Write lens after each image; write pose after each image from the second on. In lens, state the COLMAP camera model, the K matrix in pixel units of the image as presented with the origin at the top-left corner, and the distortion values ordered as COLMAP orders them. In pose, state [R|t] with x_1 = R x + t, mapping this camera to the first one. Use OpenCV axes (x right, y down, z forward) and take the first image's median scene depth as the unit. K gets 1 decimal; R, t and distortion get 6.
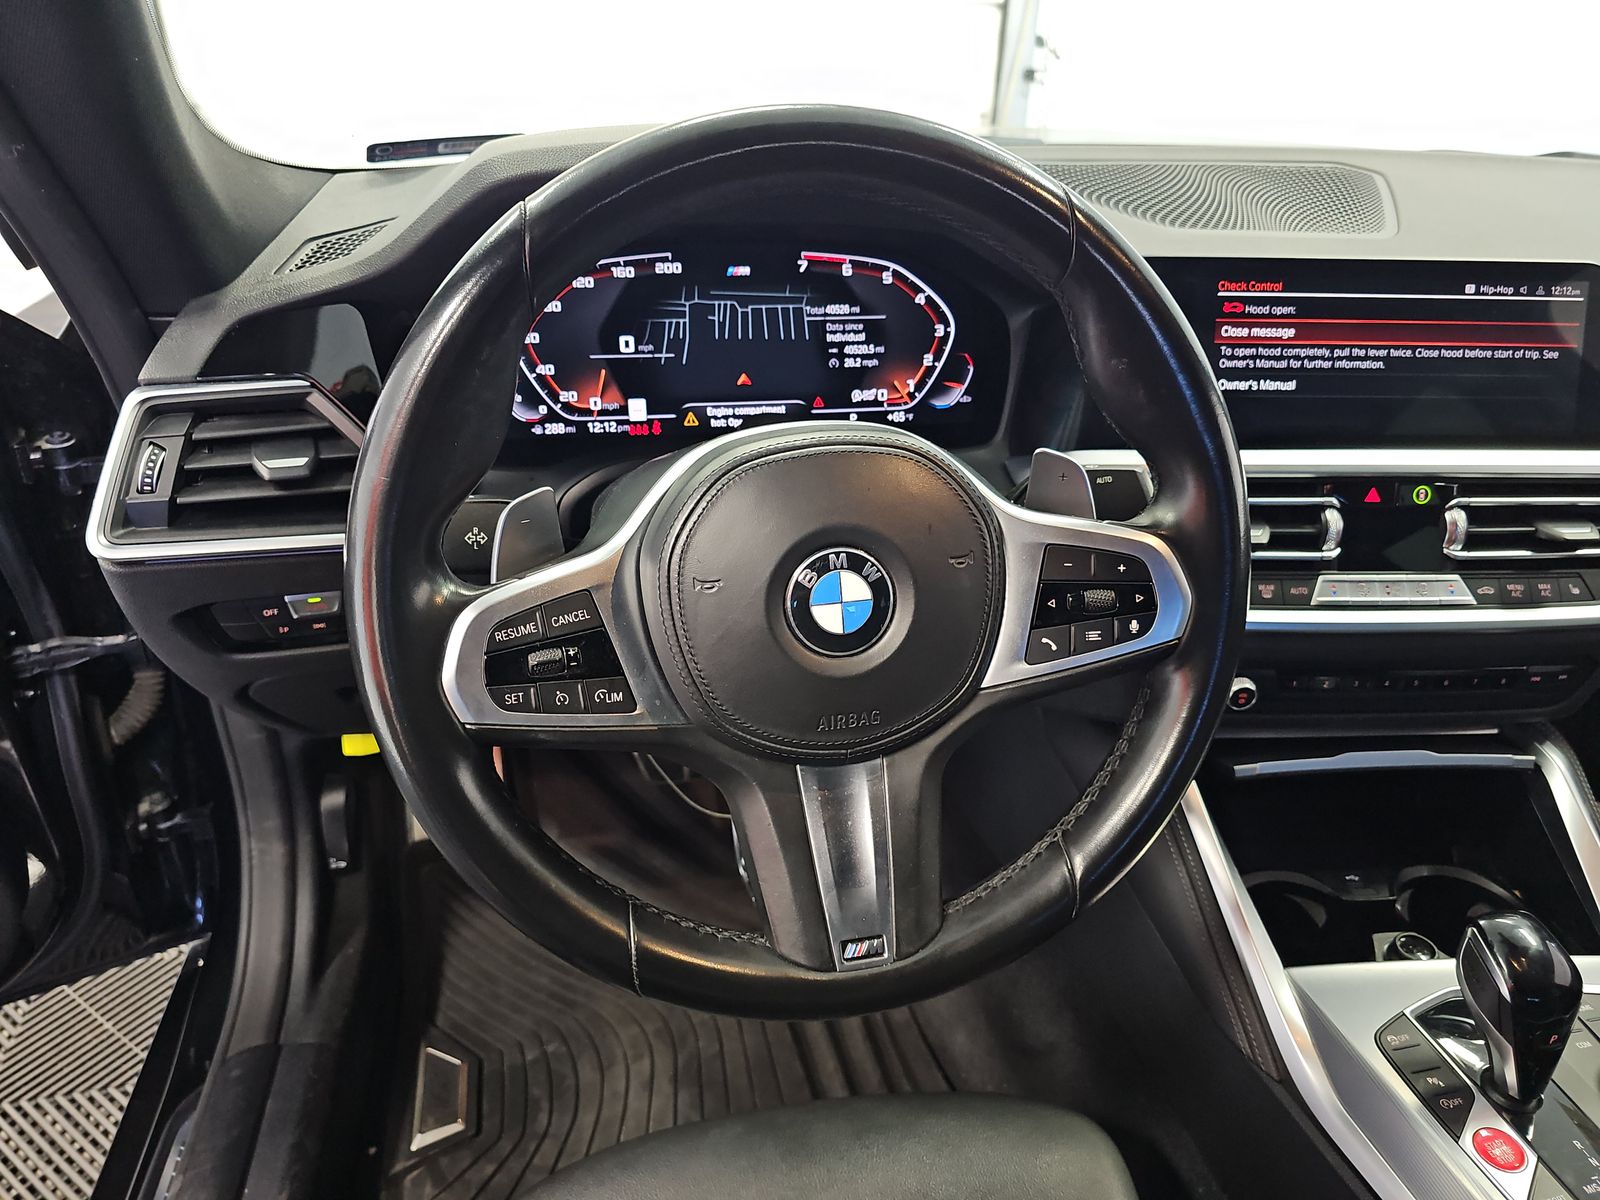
lens RADIAL K [[1142.1, 0, 841.2], [0, 1142.1, 601.9], [0, 0, 1]] dist [0.108694, -0.193690]
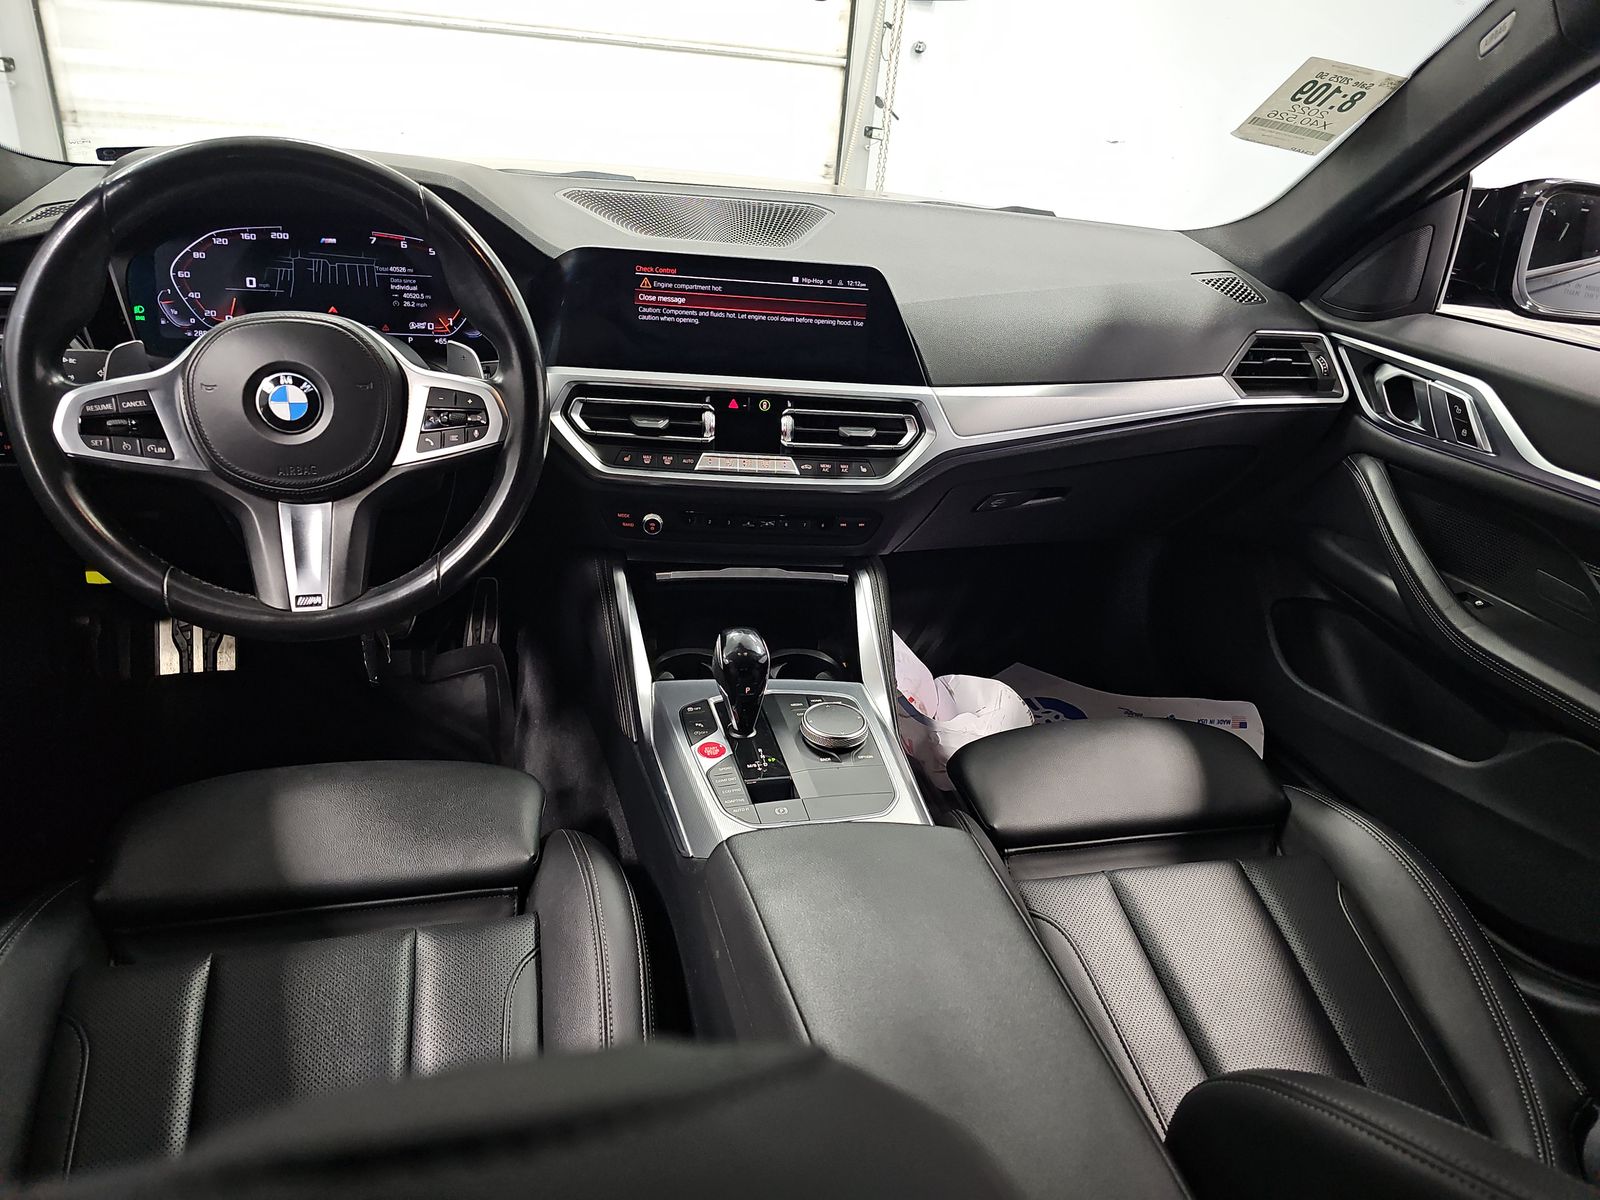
lens RADIAL K [[1070.6, 0, 788.6], [0, 1070.6, 595.3], [0, 0, 1]] dist [0.030903, -0.036993]
pose [[0.996238, 0.029531, 0.081477, 0.425604], [-0.028212, 0.999452, -0.017296, 0.201756], [-0.081943, 0.014932, 0.996525, -0.502637]]
